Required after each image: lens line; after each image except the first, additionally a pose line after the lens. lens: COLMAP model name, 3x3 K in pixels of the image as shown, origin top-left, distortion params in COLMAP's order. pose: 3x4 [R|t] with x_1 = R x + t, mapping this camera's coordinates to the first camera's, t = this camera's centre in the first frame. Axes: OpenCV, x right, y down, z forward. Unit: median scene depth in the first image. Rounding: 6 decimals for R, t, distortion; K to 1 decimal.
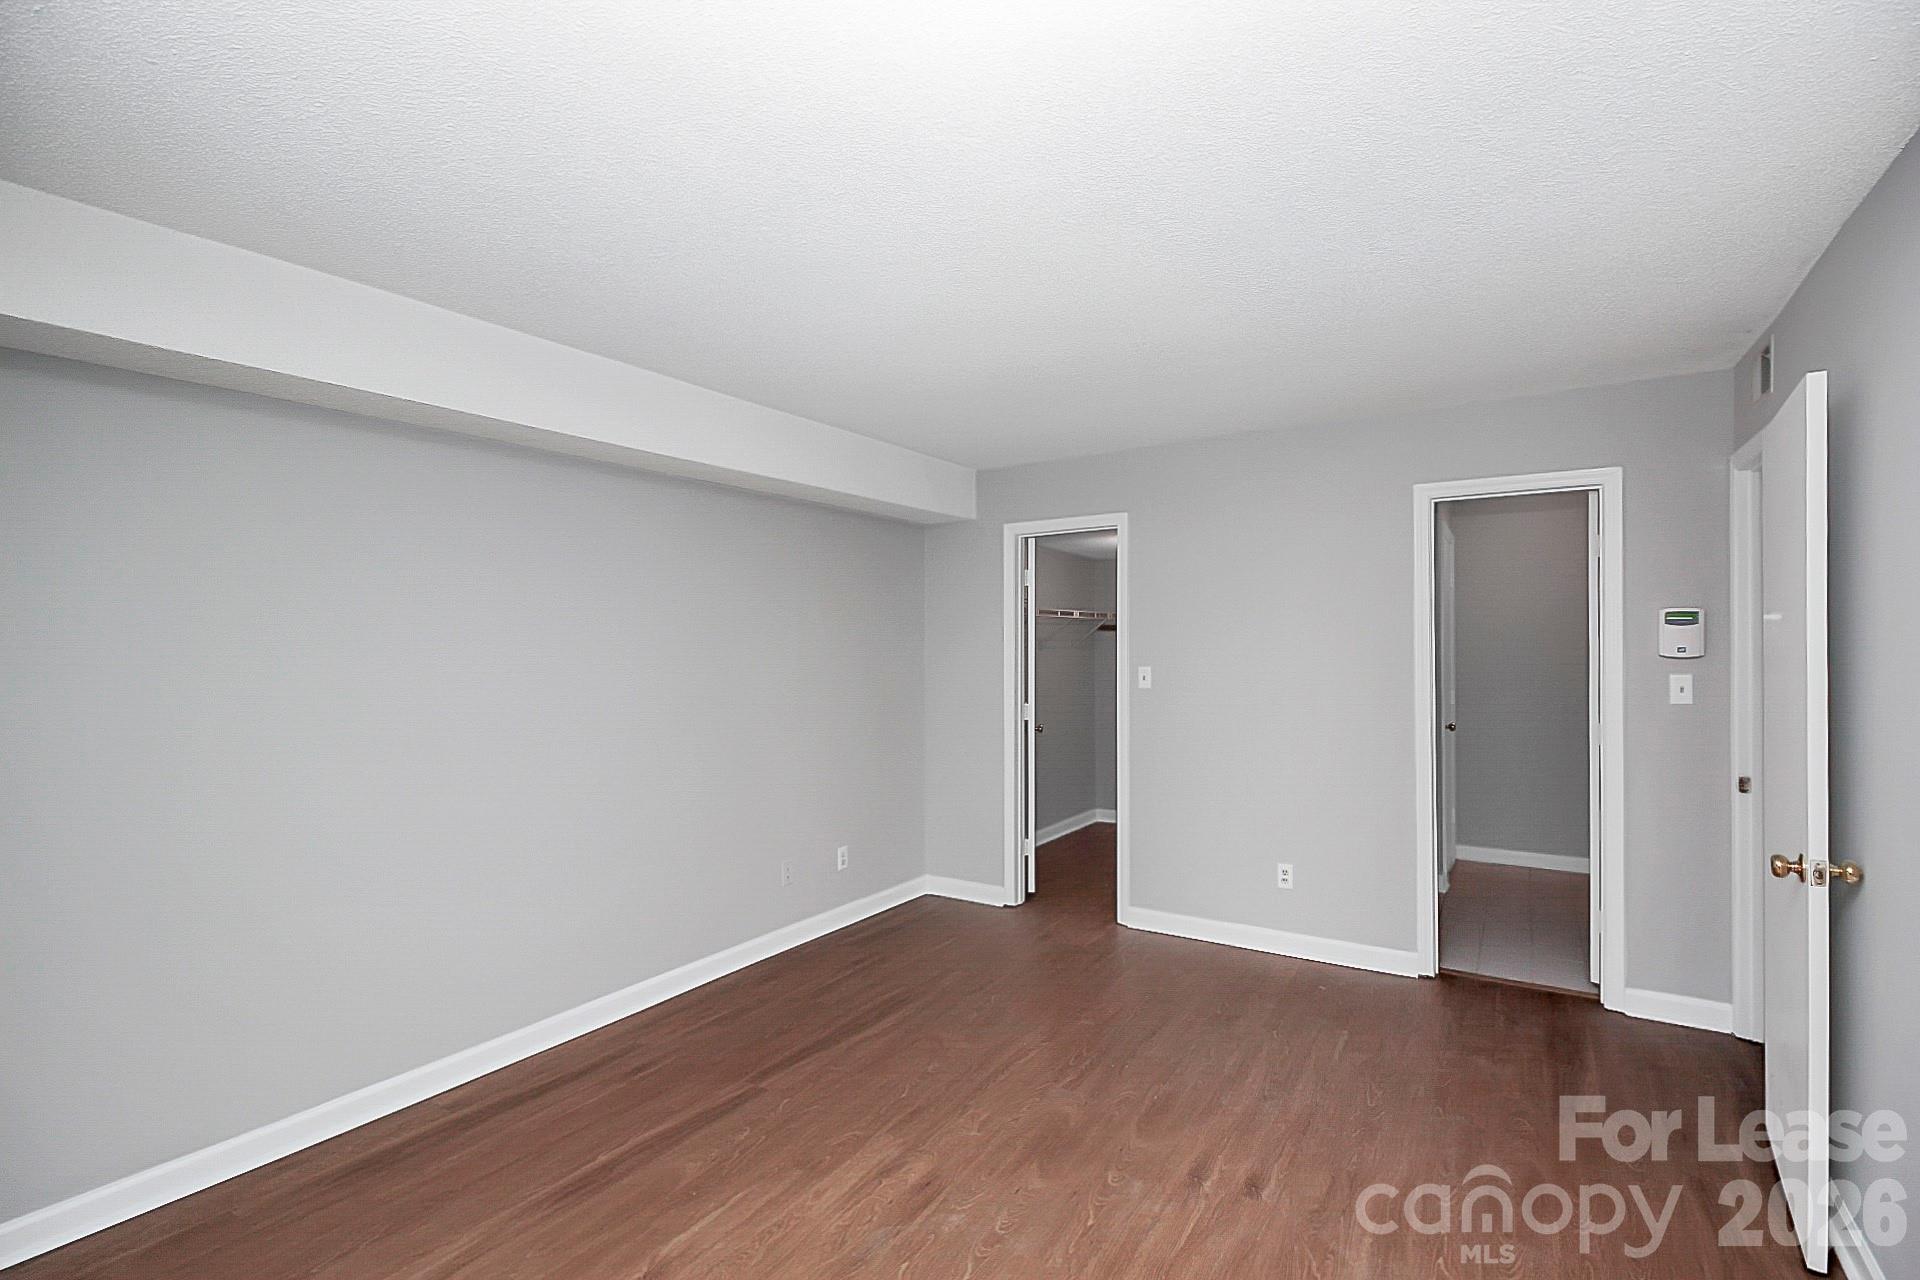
lens RADIAL K [[903.4, 0, 933.8], [0, 903.4, 642.7], [0, 0, 1]] dist [0.000438, -0.012717]
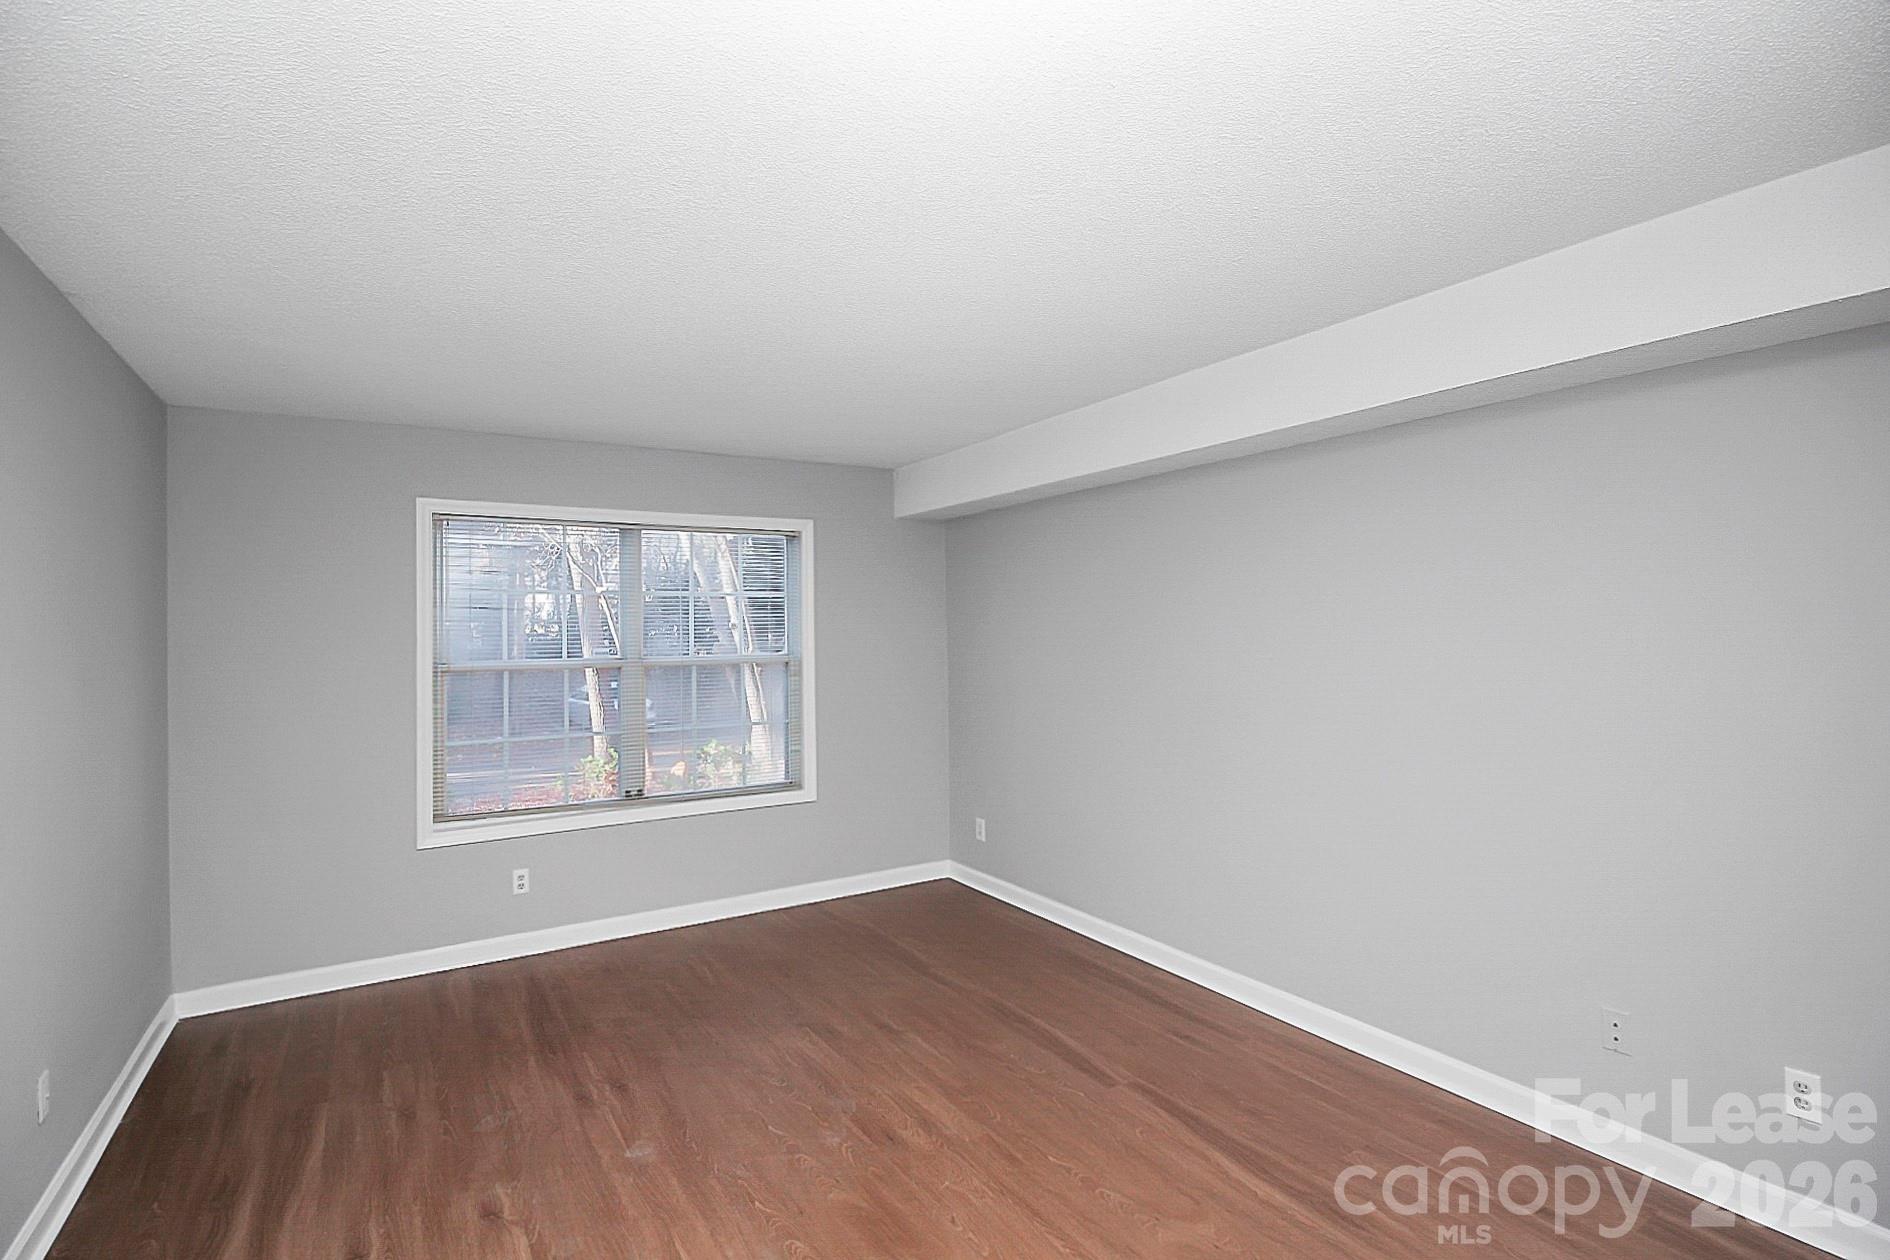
lens RADIAL K [[889.3, 0, 959.0], [0, 889.3, 617.2], [0, 0, 1]] dist [0.000438, -0.012717]
pose [[-0.397974, 0.001084, -0.917396, 0.671486], [0.010963, 0.999934, -0.003574, -0.018190], [0.917331, -0.011480, -0.397959, 1.073667]]
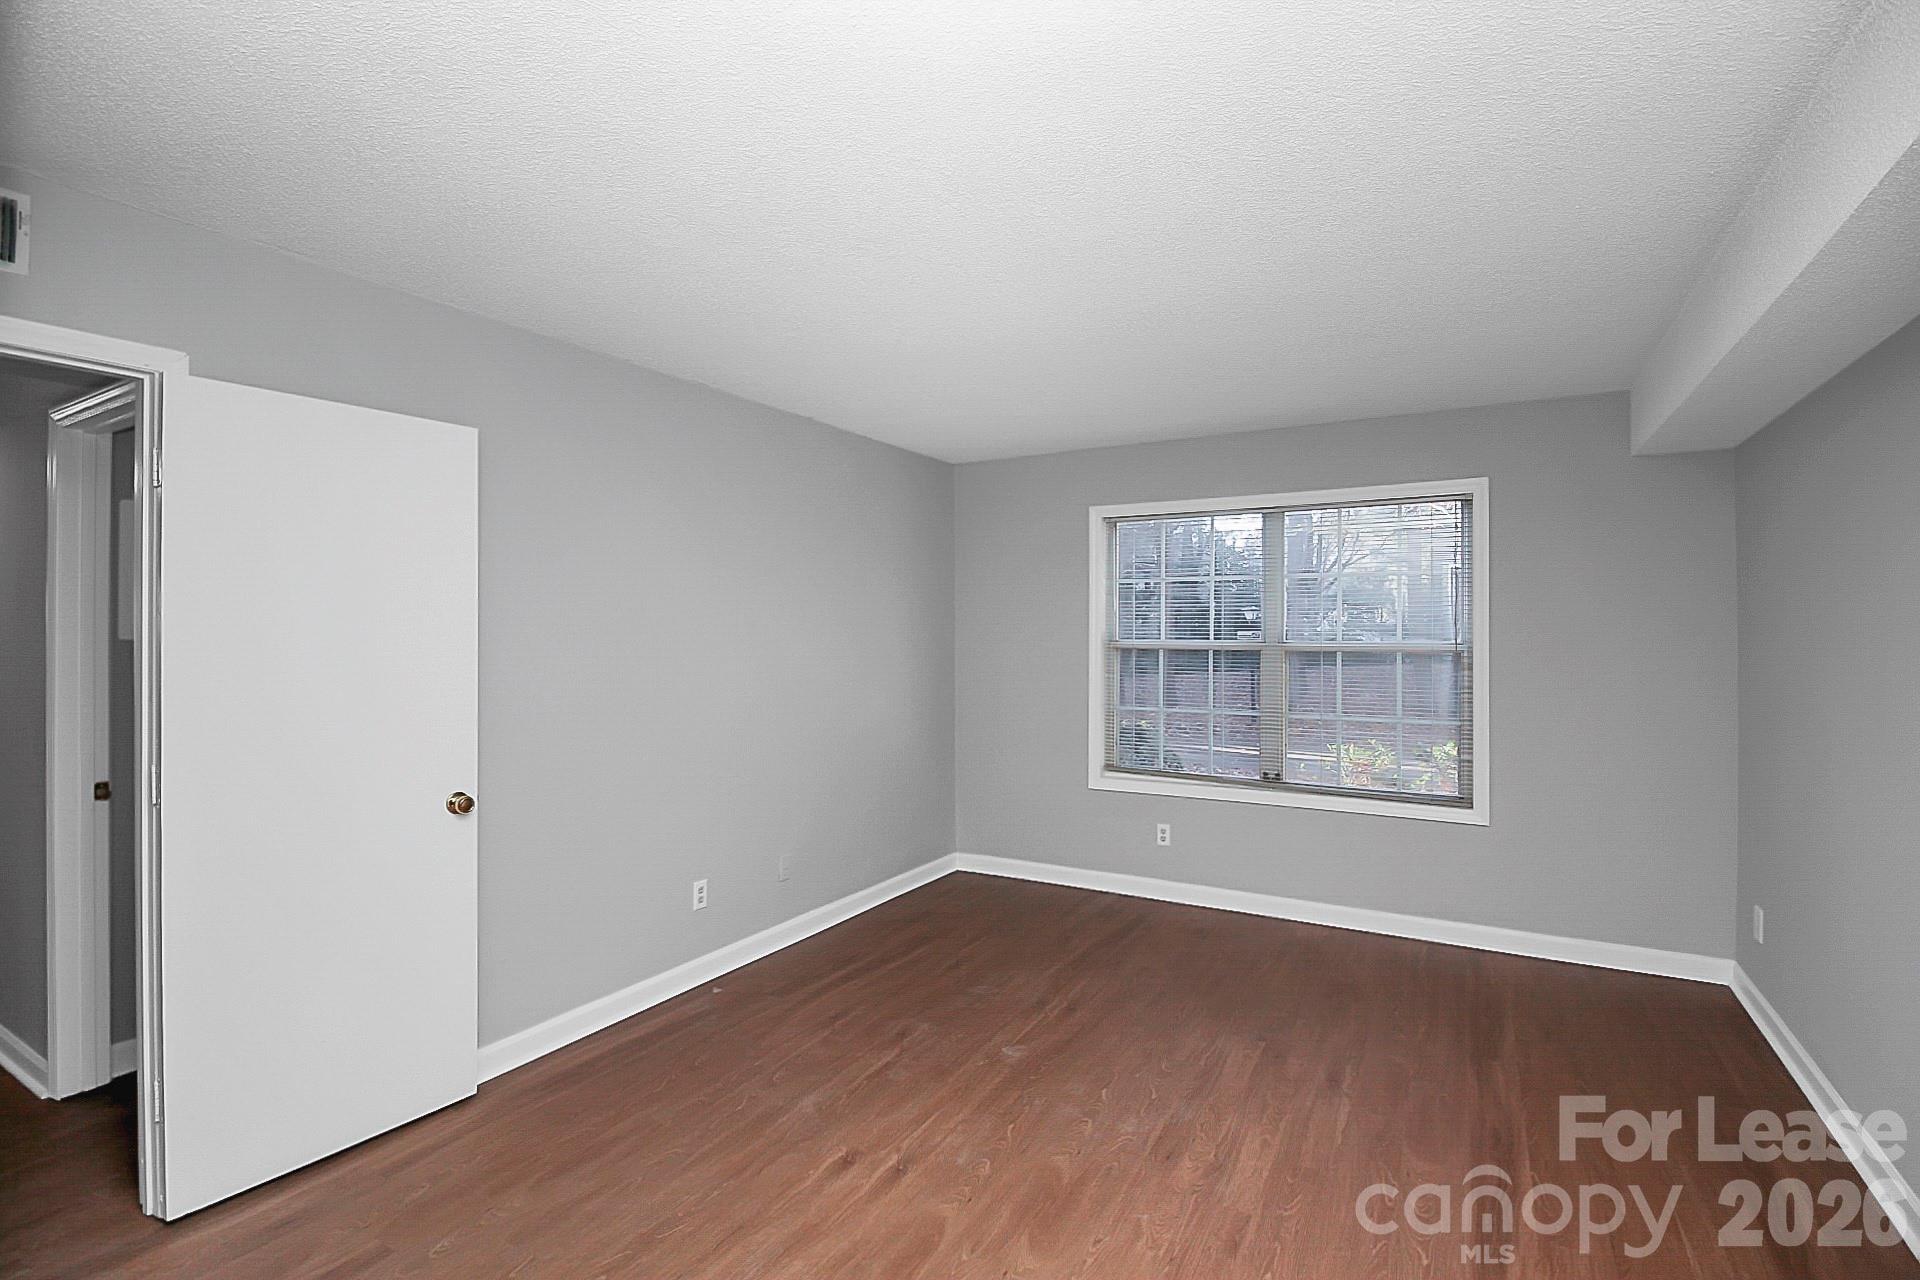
lens RADIAL K [[903.4, 0, 957.2], [0, 903.4, 629.2], [0, 0, 1]] dist [0.000438, -0.012717]
pose [[-0.997416, 0.010780, -0.071027, 0.208480], [0.010344, 0.999925, 0.006509, 0.000881], [0.071091, 0.005758, -0.997453, 1.410673]]
